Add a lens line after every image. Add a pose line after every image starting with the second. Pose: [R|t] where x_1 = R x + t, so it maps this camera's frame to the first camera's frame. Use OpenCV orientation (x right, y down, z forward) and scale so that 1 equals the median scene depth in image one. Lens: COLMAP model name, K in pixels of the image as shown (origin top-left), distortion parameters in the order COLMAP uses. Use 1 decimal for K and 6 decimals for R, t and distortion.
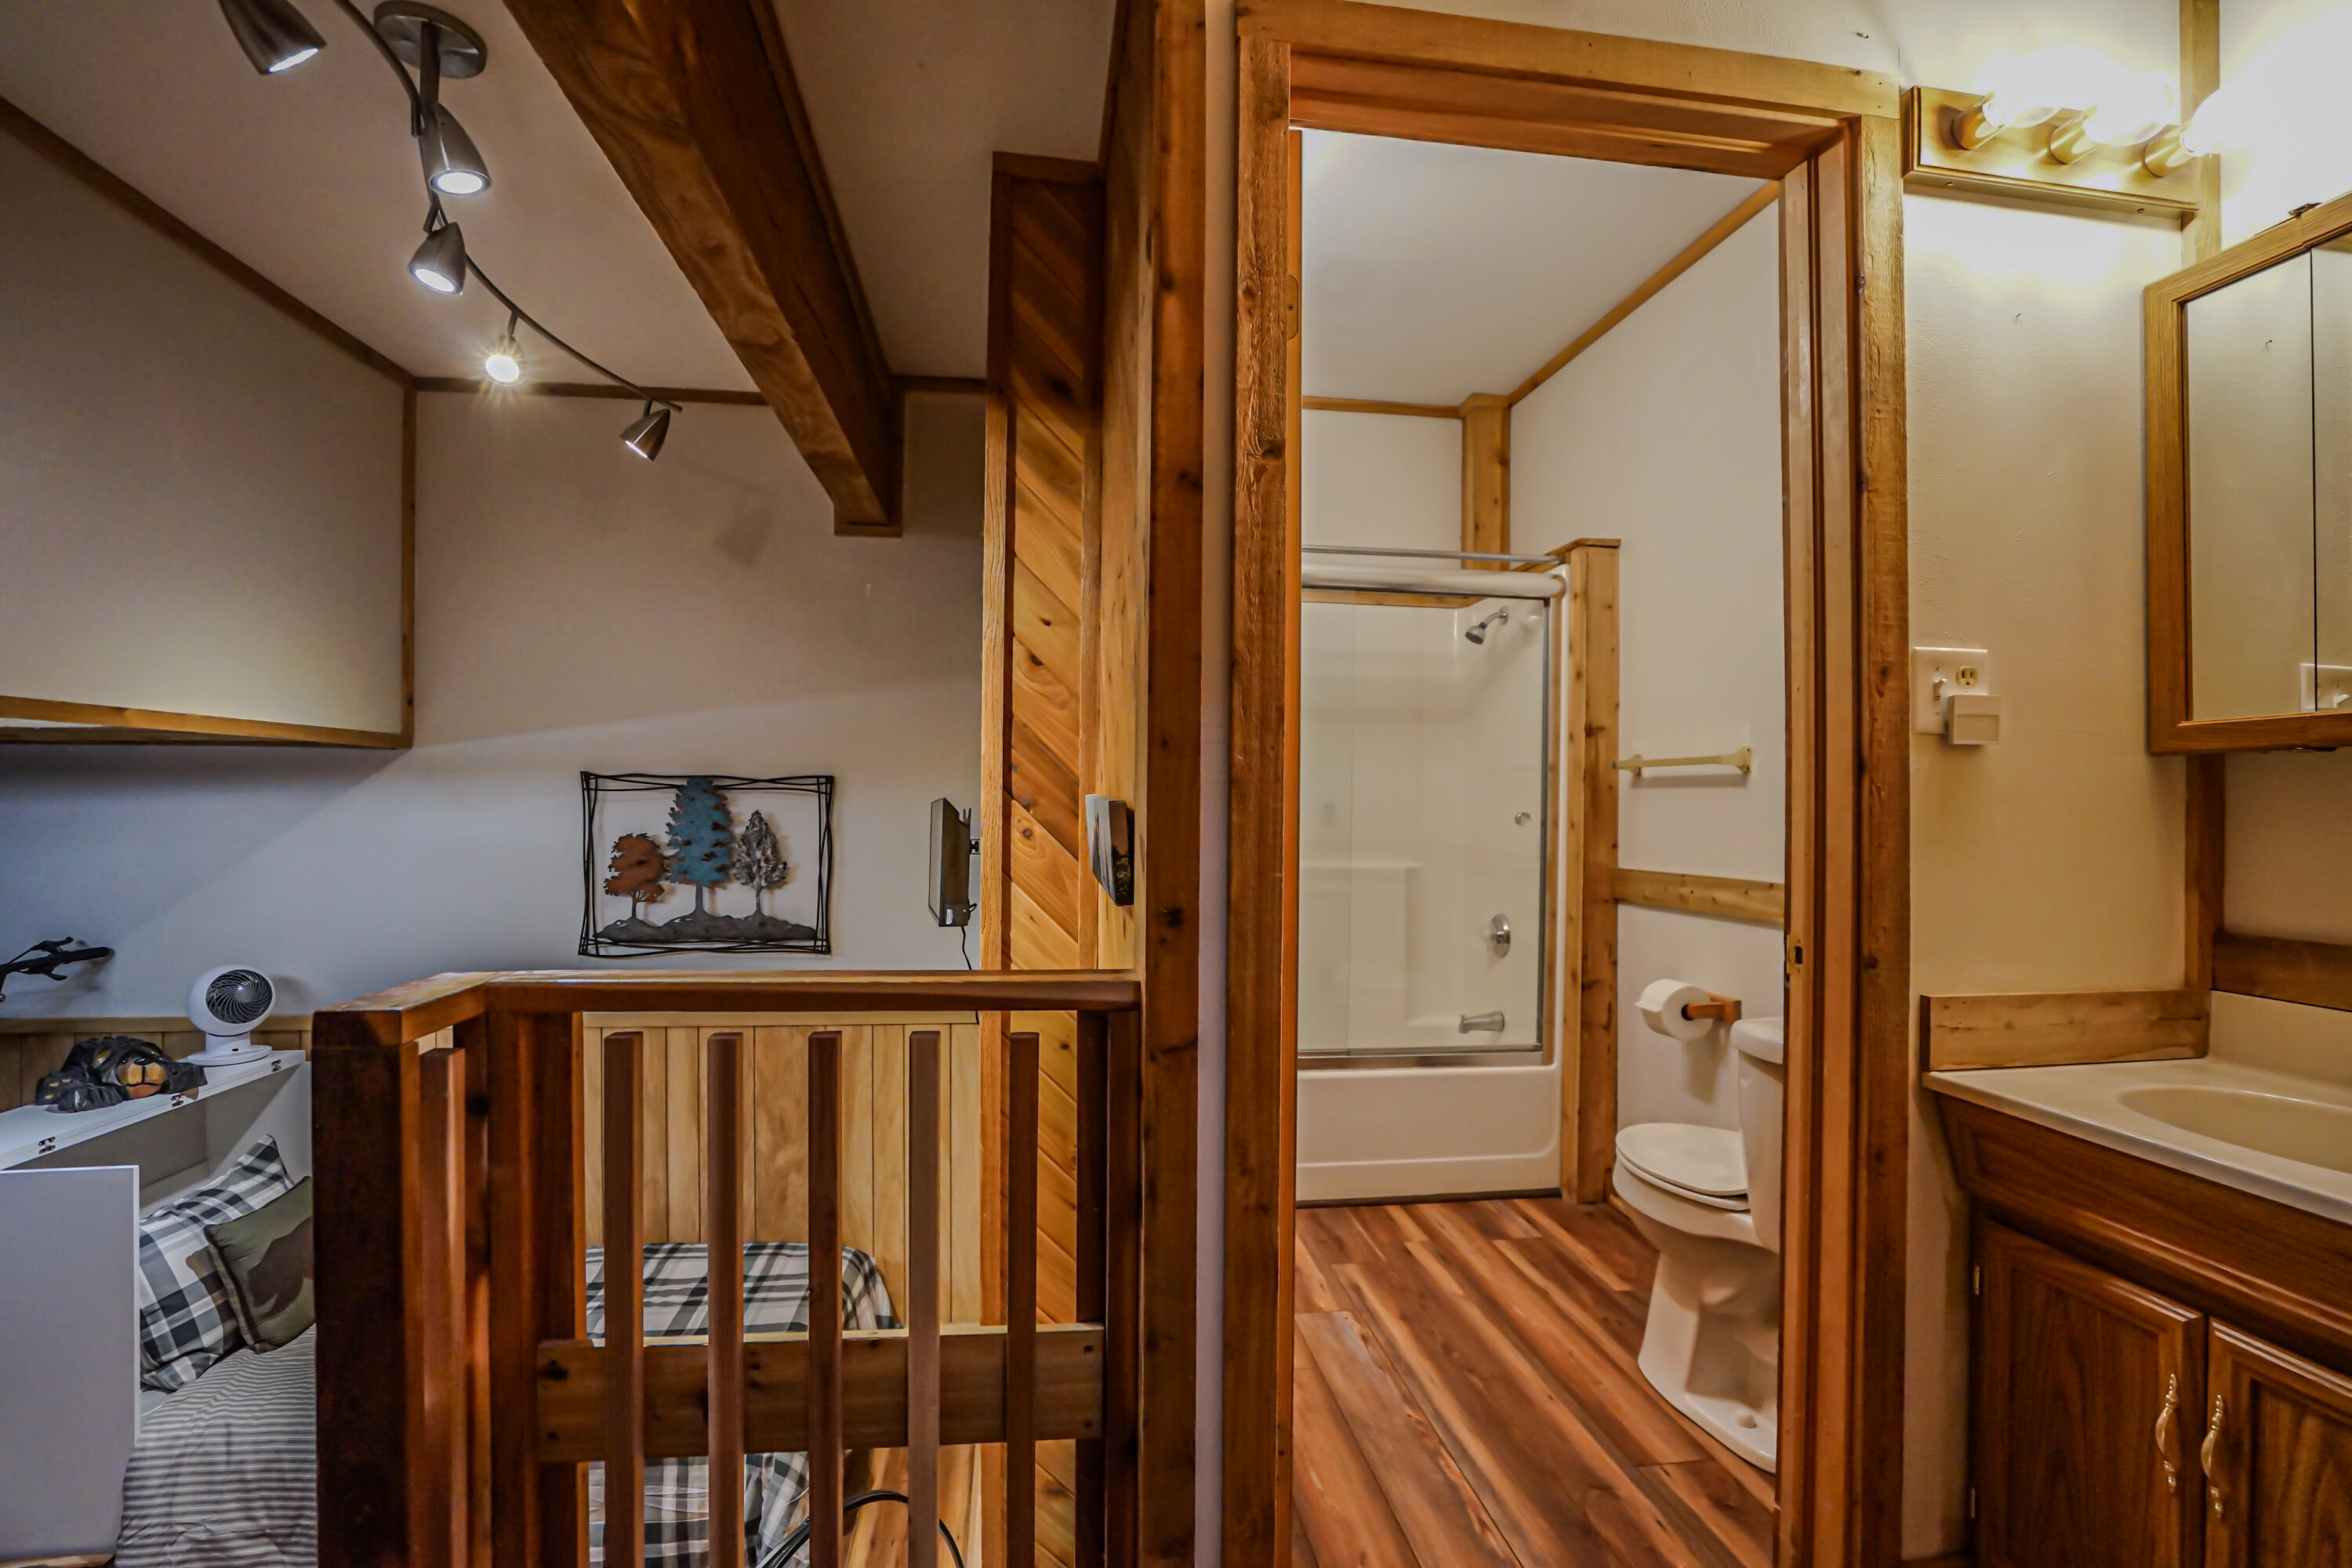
lens RADIAL K [[1075.0, 0, 1167.2], [0, 1075.0, 791.0], [0, 0, 1]] dist [-0.039469, 0.015274]
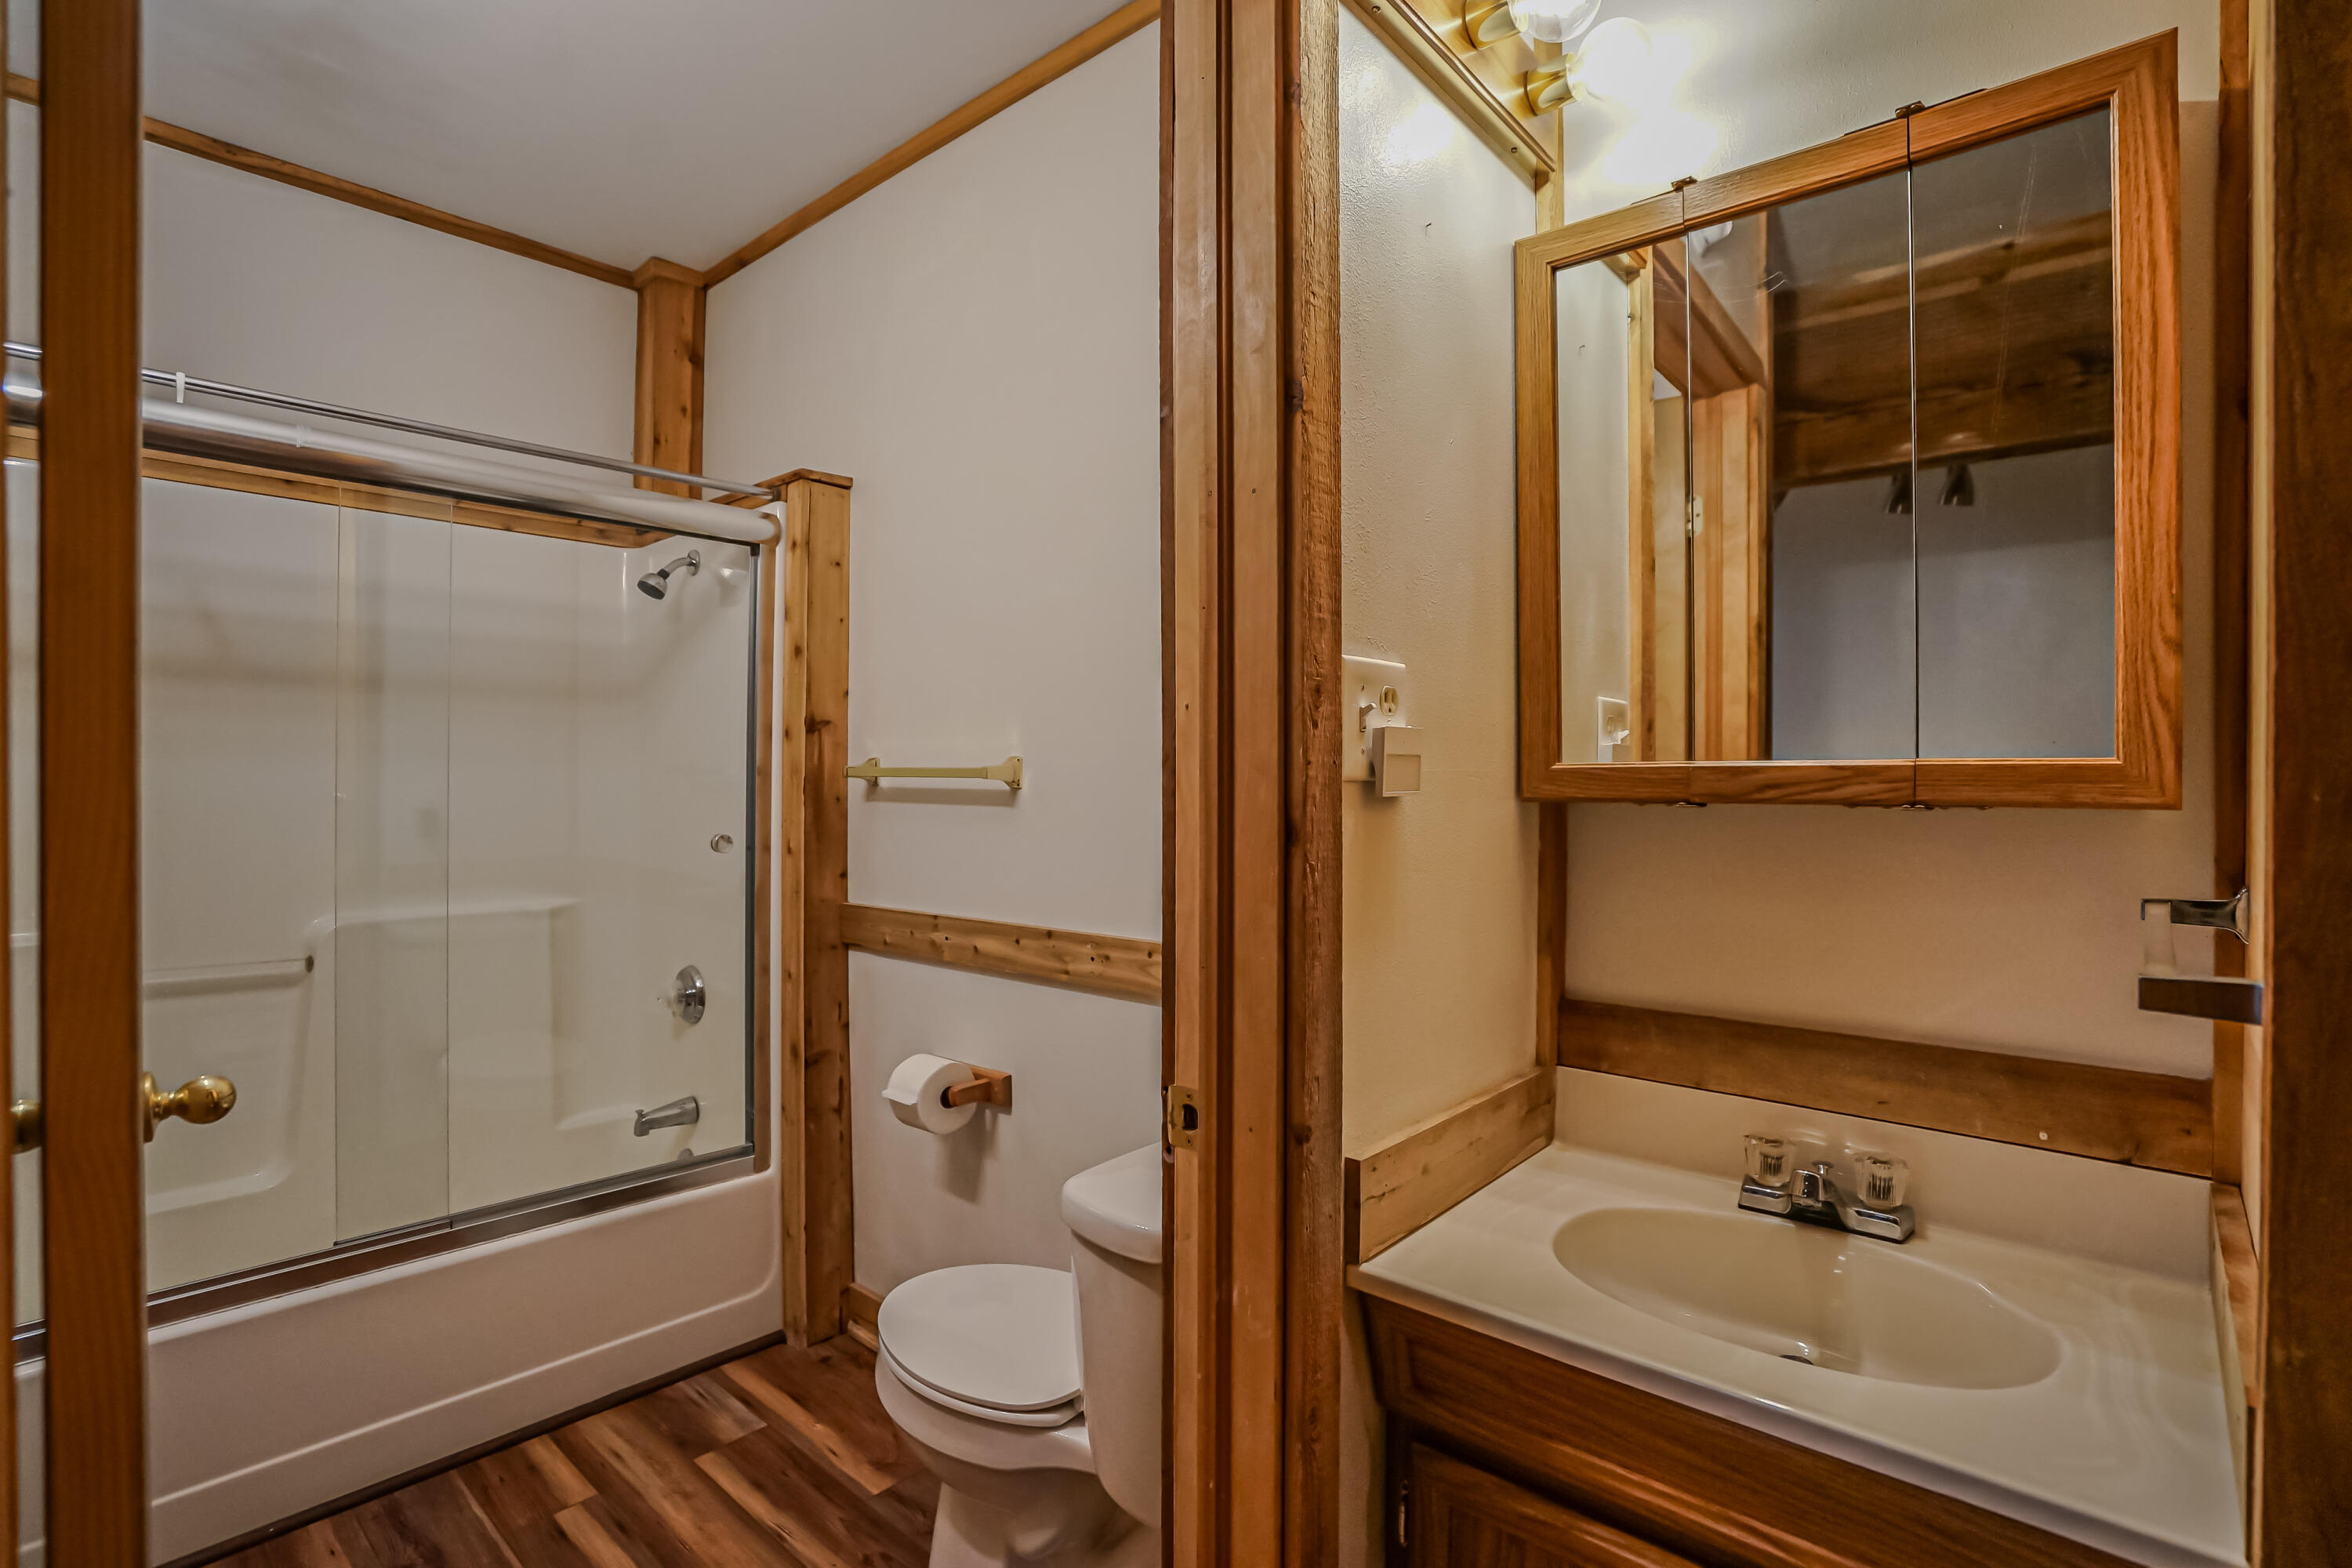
lens RADIAL K [[1123.7, 0, 1189.6], [0, 1123.7, 773.0], [0, 0, 1]] dist [-0.056873, 0.019044]
pose [[0.744372, -0.007271, 0.667725, 0.073197], [0.001580, 0.999957, 0.009128, -0.032589], [-0.667763, -0.005739, 0.744352, 0.257677]]
